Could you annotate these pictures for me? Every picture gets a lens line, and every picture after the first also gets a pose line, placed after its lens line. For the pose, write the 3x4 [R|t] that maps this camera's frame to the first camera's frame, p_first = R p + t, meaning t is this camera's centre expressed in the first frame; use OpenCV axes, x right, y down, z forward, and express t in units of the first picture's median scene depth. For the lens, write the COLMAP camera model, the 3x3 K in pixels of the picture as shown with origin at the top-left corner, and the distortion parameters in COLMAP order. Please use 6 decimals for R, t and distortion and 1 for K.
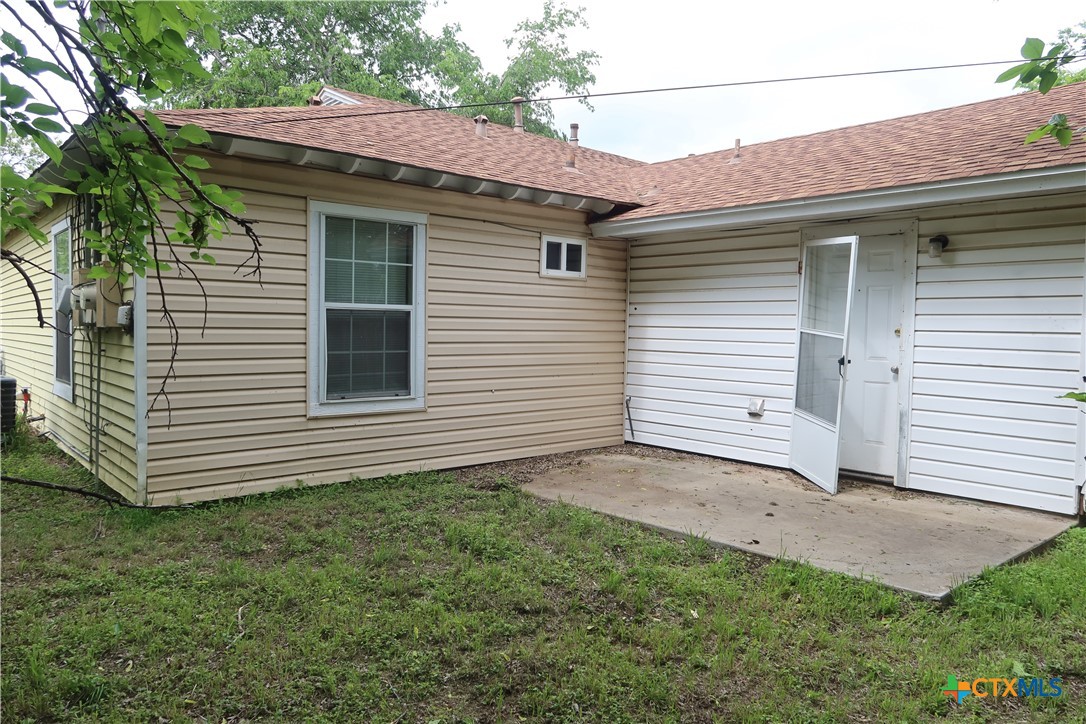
lens RADIAL K [[757.6, 0, 543.0], [0, 757.6, 362.0], [0, 0, 1]] dist [-0.030785, 0.000863]
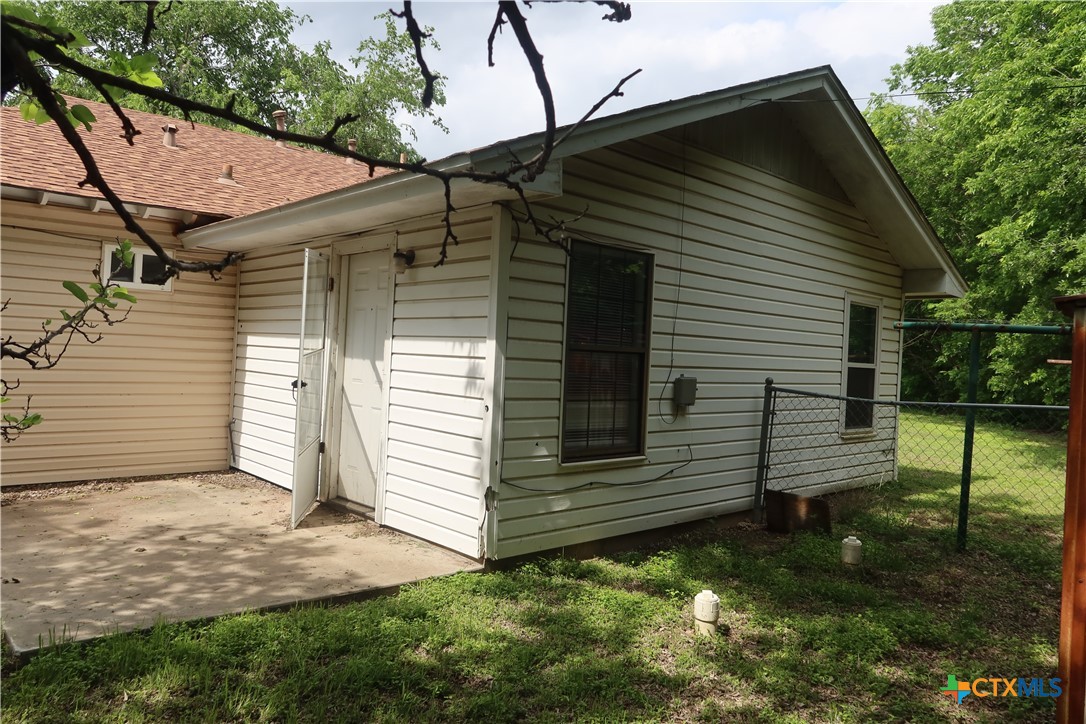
lens RADIAL K [[757.6, 0, 543.0], [0, 757.6, 362.0], [0, 0, 1]] dist [-0.030785, 0.000863]
pose [[0.998849, 0.024350, 0.041332, 0.488363], [-0.022926, 0.999139, -0.034585, -0.002141], [-0.042138, 0.033598, 0.998547, 0.049269]]
